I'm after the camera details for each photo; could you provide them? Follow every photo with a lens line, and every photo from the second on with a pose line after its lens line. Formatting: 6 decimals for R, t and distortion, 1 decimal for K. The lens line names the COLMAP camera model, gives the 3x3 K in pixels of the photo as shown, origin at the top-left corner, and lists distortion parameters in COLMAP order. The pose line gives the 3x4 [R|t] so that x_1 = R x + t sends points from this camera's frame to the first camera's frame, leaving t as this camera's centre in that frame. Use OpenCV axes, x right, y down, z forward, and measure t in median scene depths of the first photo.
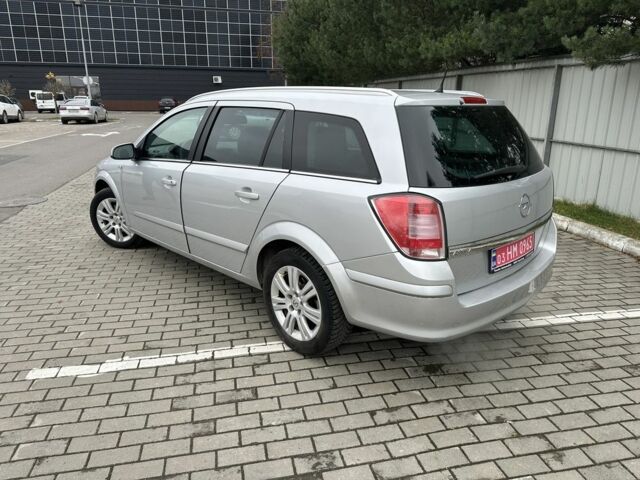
lens RADIAL K [[458.9, 0, 320.0], [0, 458.9, 240.0], [0, 0, 1]] dist [0.003334, 0.001962]
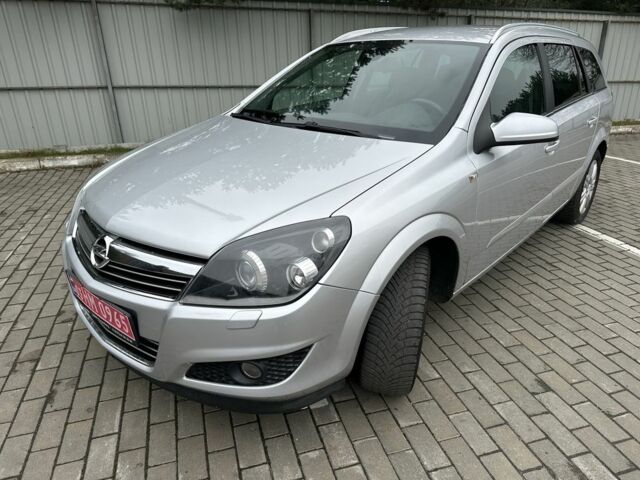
lens RADIAL K [[462.0, 0, 320.0], [0, 462.0, 240.0], [0, 0, 1]] dist [-0.080036, 0.000153]
pose [[-0.067840, -0.377747, 0.923420, -1.106749], [0.279797, 0.881207, 0.381034, -0.393448], [-0.957659, 0.284220, 0.045912, 1.468332]]
